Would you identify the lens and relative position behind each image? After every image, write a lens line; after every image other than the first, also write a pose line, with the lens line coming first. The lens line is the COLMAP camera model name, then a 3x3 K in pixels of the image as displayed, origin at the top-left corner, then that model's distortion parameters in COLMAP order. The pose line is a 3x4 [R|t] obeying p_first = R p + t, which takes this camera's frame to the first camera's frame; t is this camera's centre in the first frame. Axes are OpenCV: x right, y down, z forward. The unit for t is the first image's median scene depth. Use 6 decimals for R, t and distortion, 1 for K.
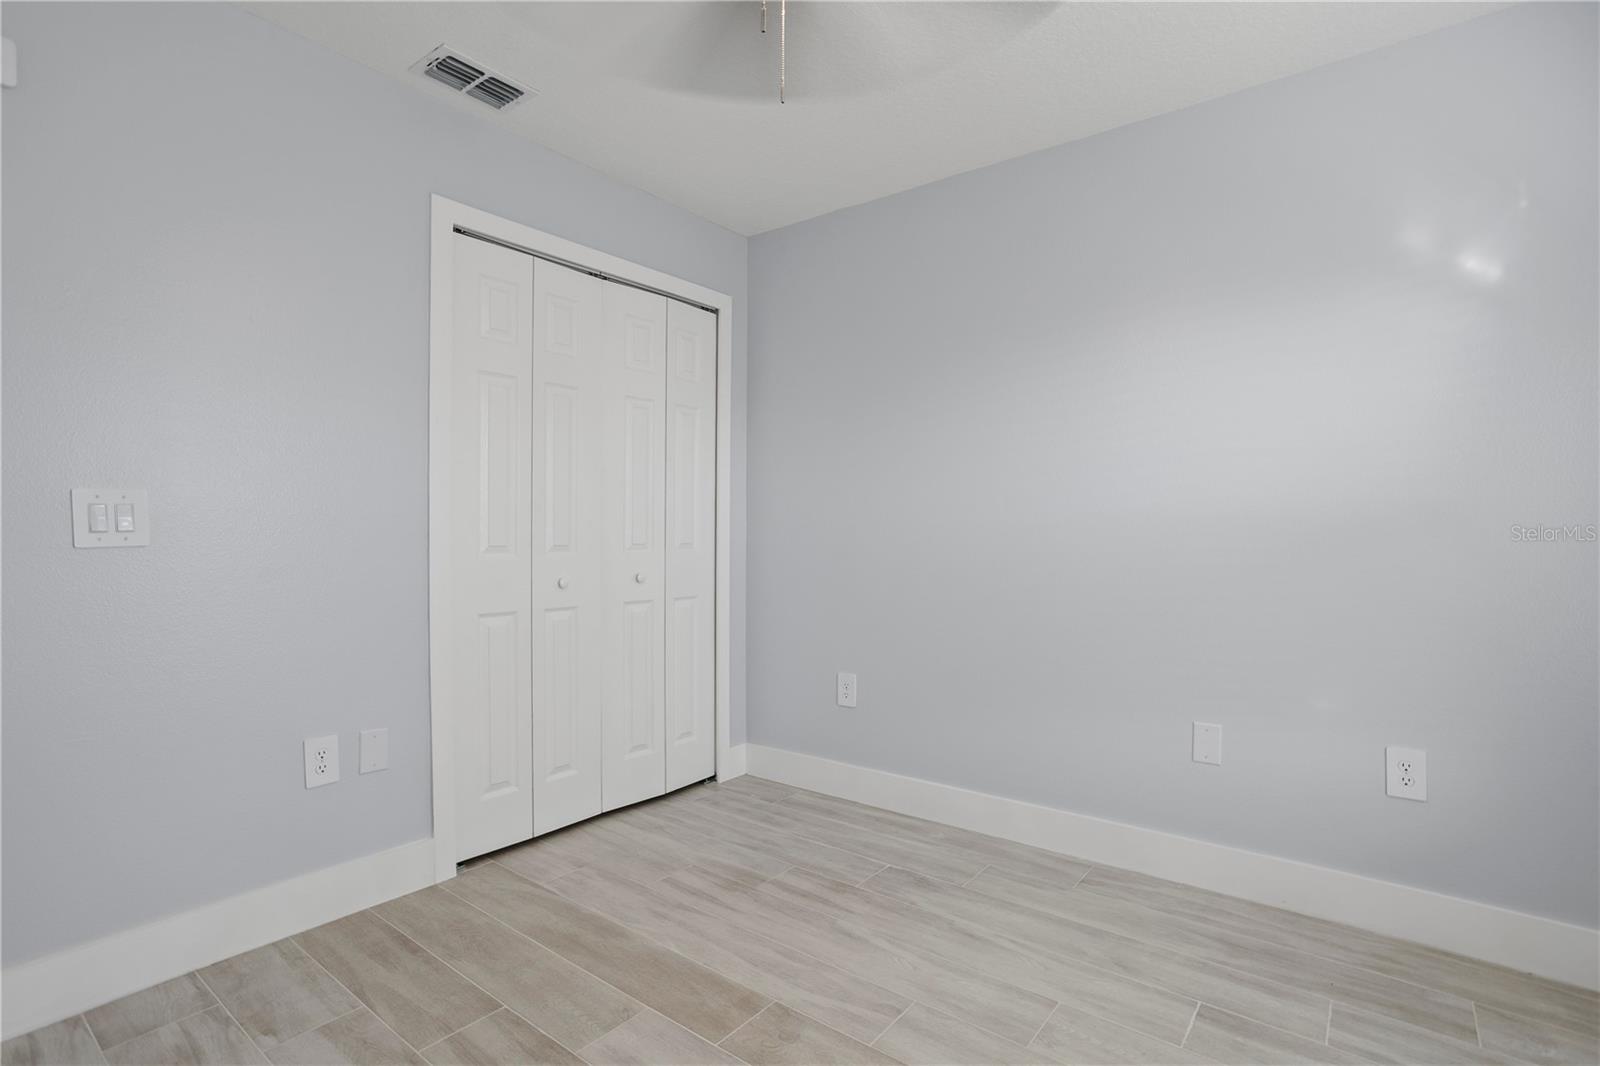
lens RADIAL K [[778.4, 0, 803.1], [0, 778.4, 537.8], [0, 0, 1]] dist [-0.049309, 0.026586]
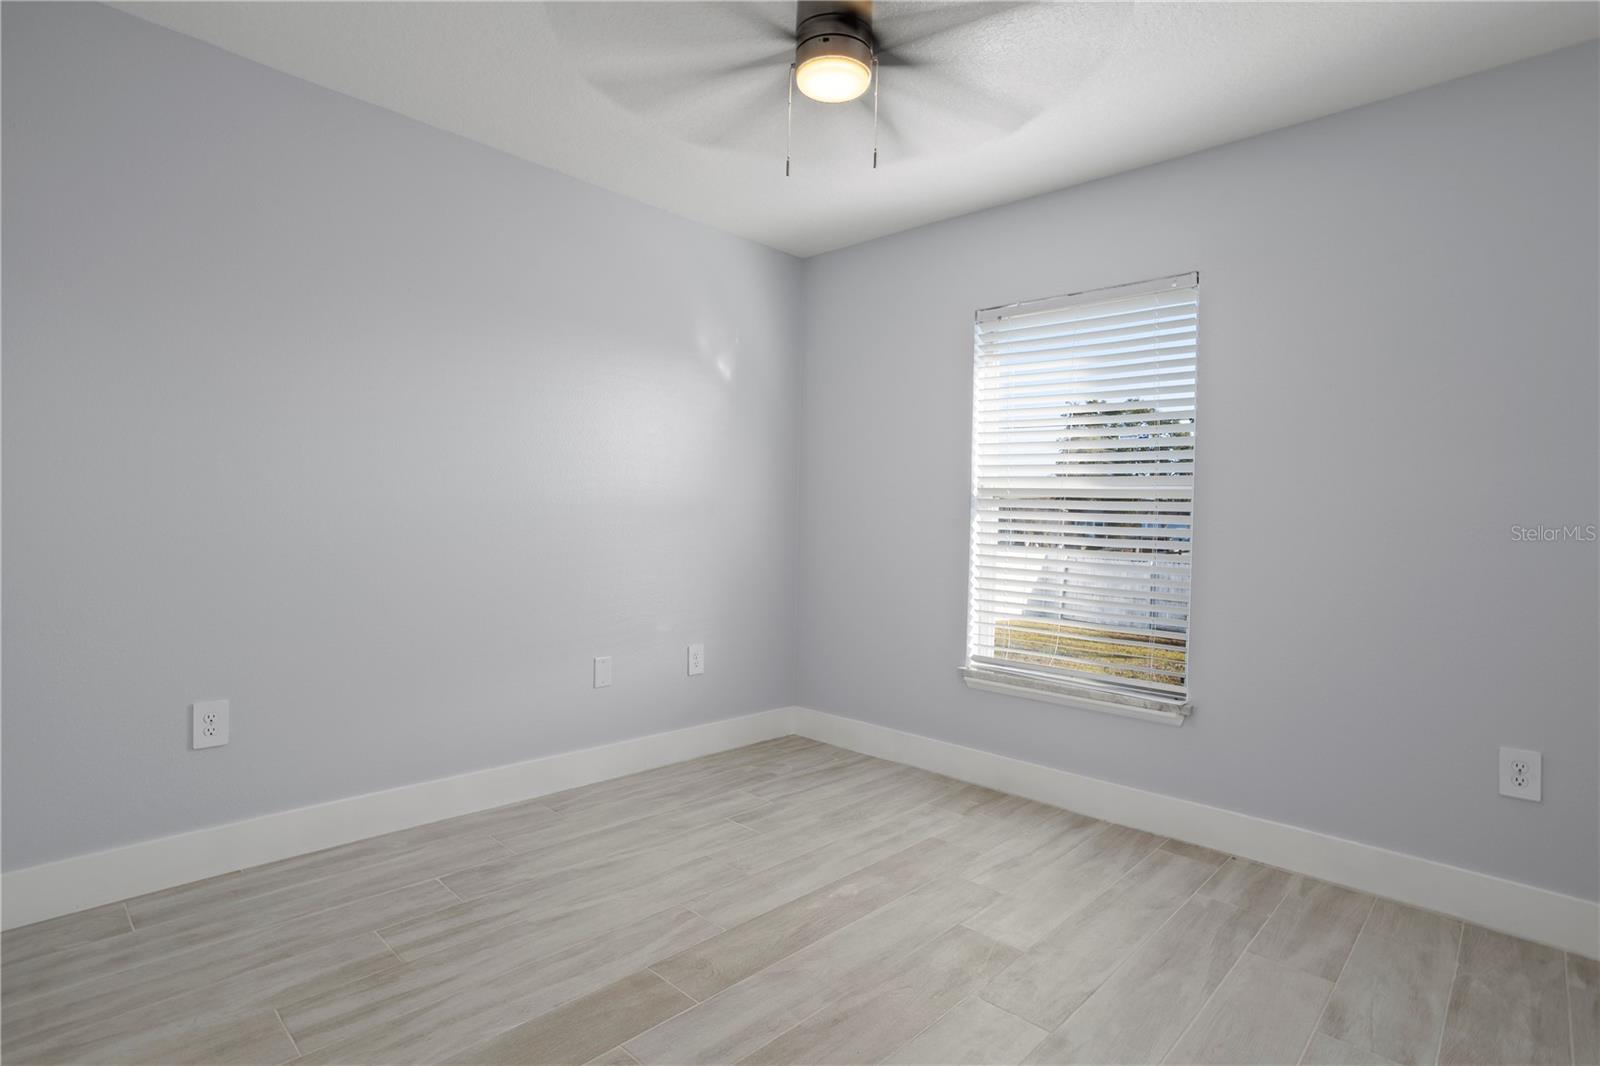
lens RADIAL K [[778.4, 0, 810.7], [0, 778.4, 520.9], [0, 0, 1]] dist [-0.049309, 0.026586]
pose [[0.103619, -0.001236, 0.994616, -0.829291], [-0.019768, 0.999799, 0.003302, -0.006561], [-0.994421, -0.020004, 0.103574, 0.542496]]
